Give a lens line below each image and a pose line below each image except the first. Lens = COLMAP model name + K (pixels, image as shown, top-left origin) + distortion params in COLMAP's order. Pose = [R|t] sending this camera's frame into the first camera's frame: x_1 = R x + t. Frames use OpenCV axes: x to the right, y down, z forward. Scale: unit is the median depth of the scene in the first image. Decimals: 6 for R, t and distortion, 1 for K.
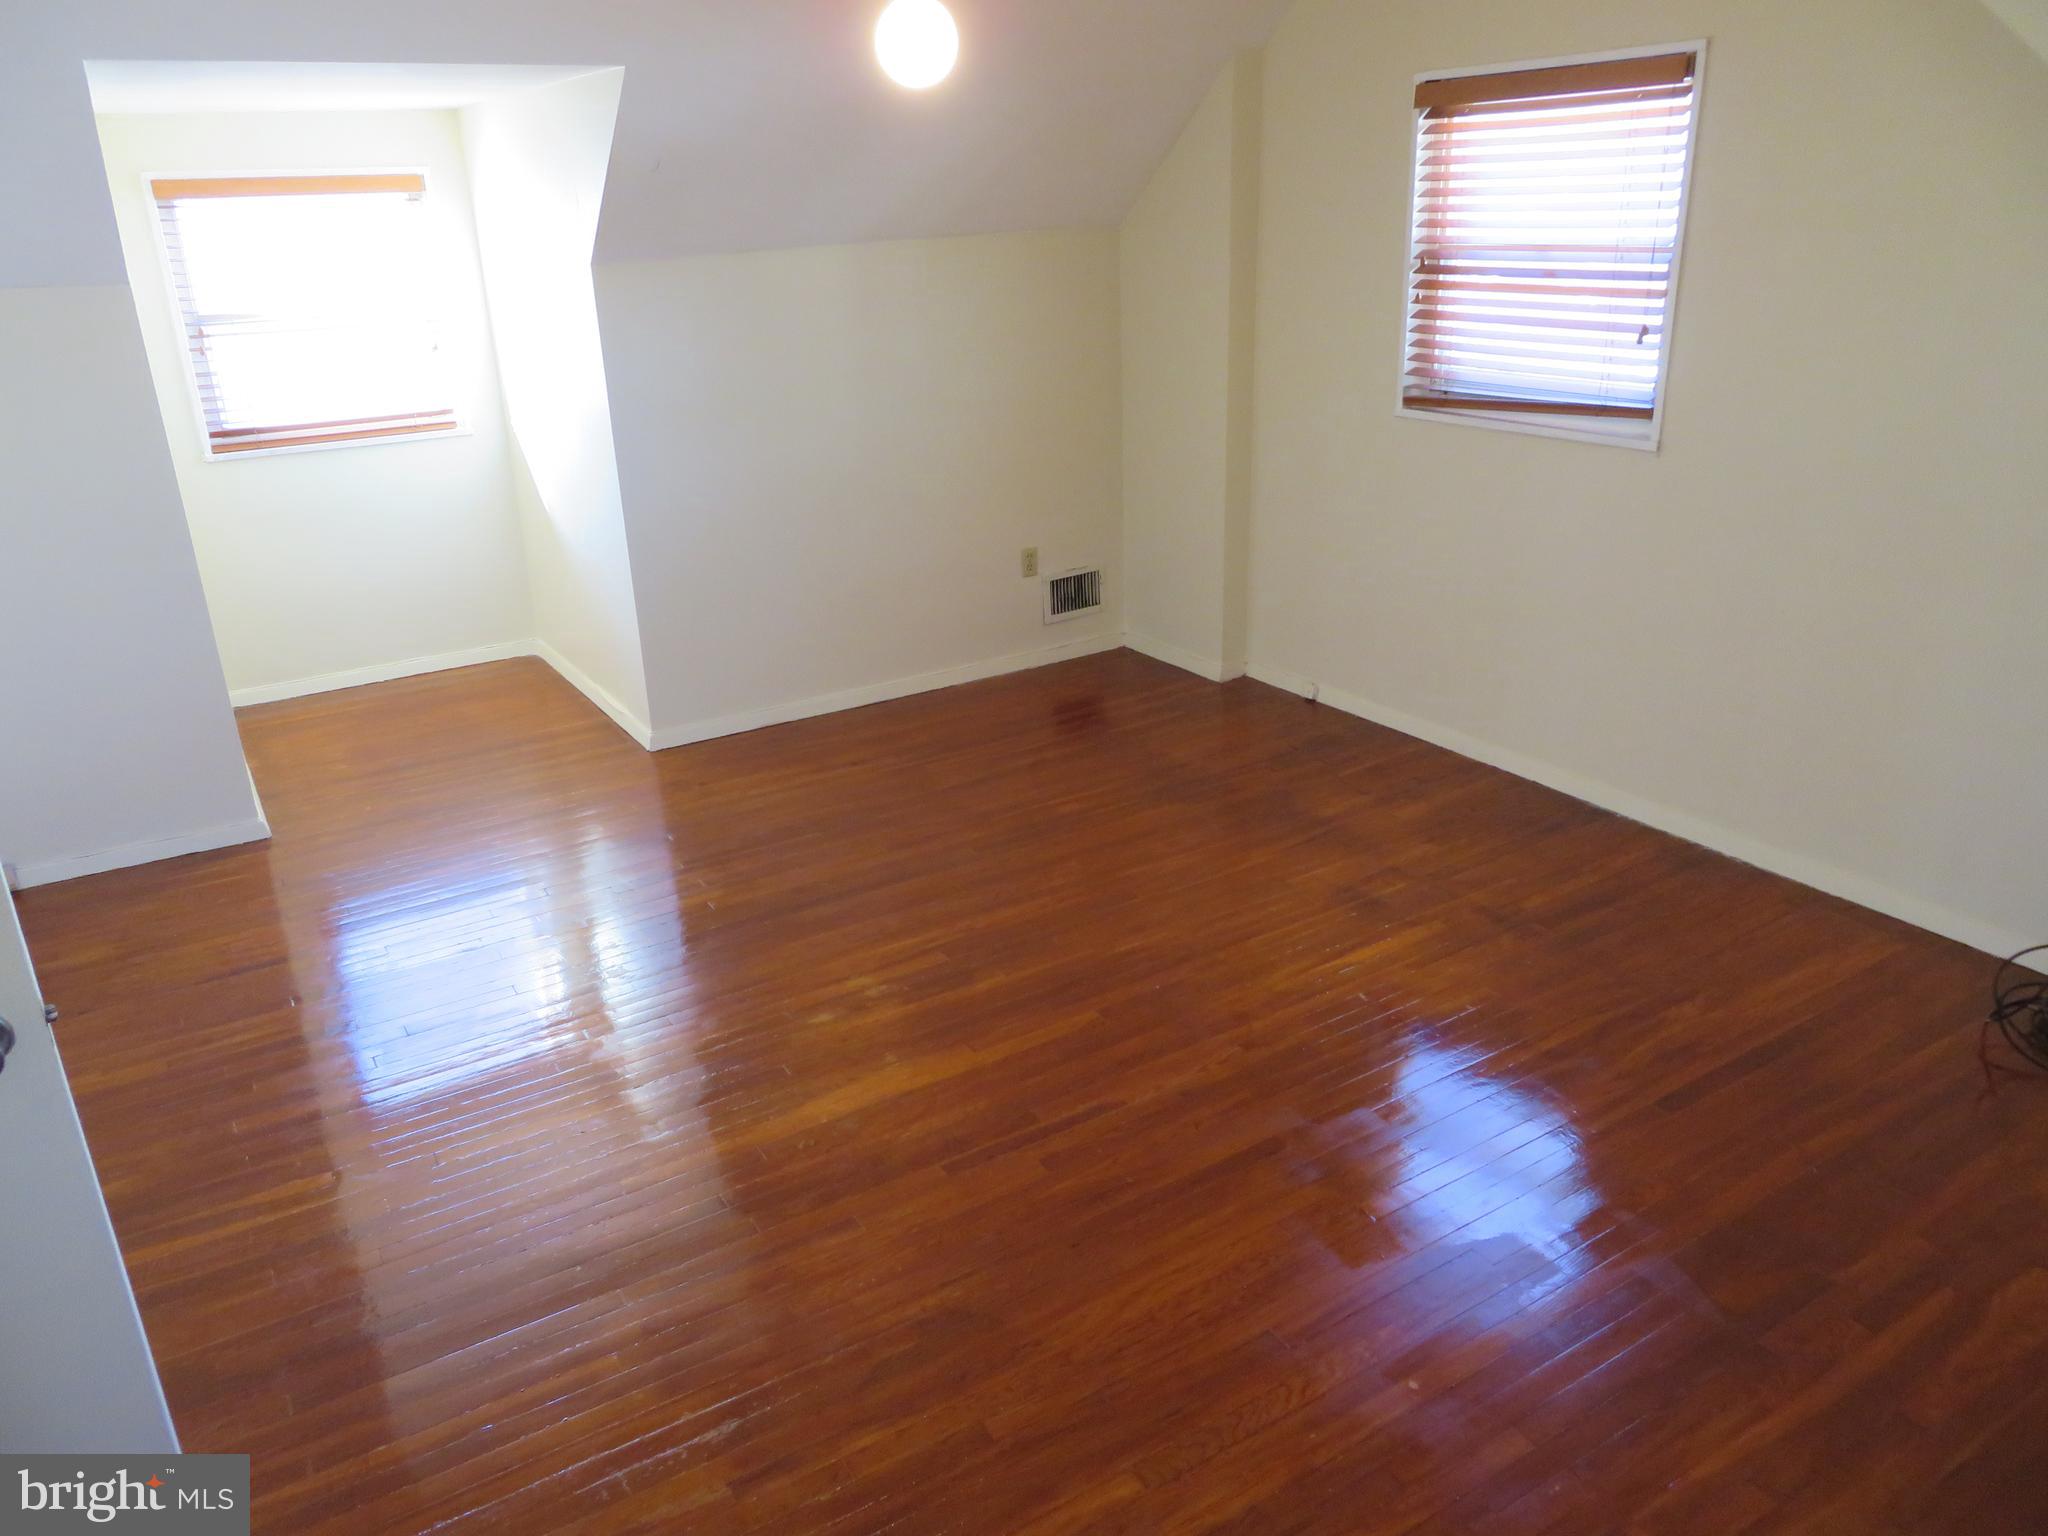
lens RADIAL K [[1461.8, 0, 1019.9], [0, 1461.8, 766.0], [0, 0, 1]] dist [-0.013095, 0.006750]
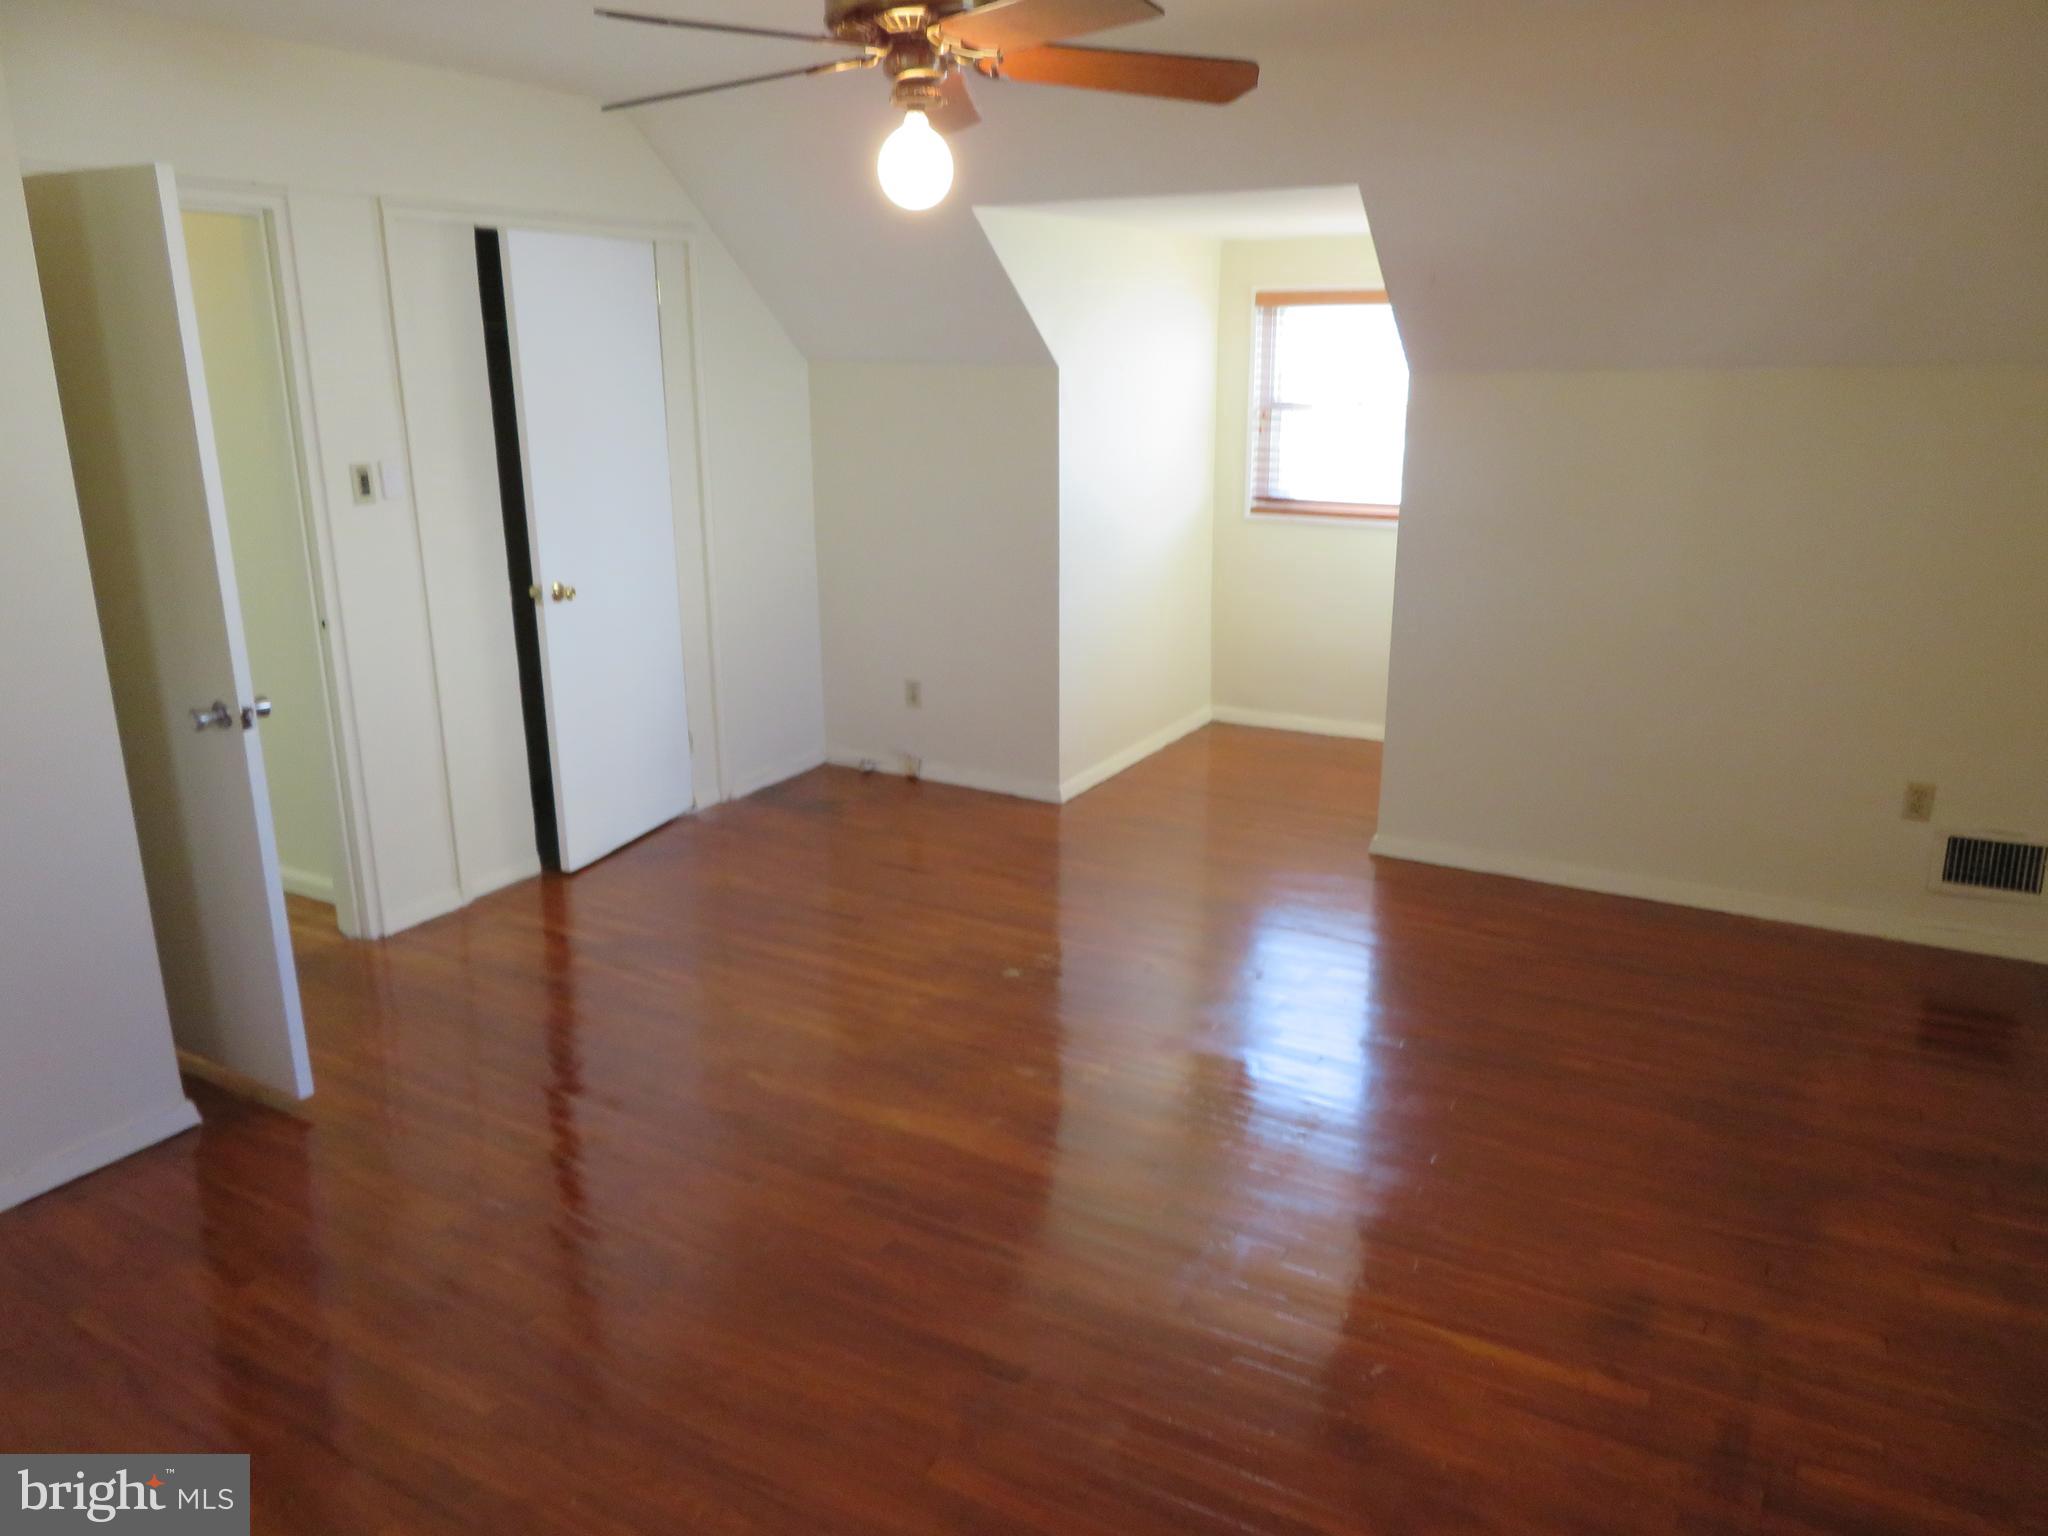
lens RADIAL K [[1461.8, 0, 1021.1], [0, 1461.8, 766.7], [0, 0, 1]] dist [-0.013095, 0.006750]
pose [[0.475905, 0.273875, -0.835767, 0.457817], [-0.330932, 0.936204, 0.118347, -0.105041], [0.814861, 0.220260, 0.536178, 0.258889]]
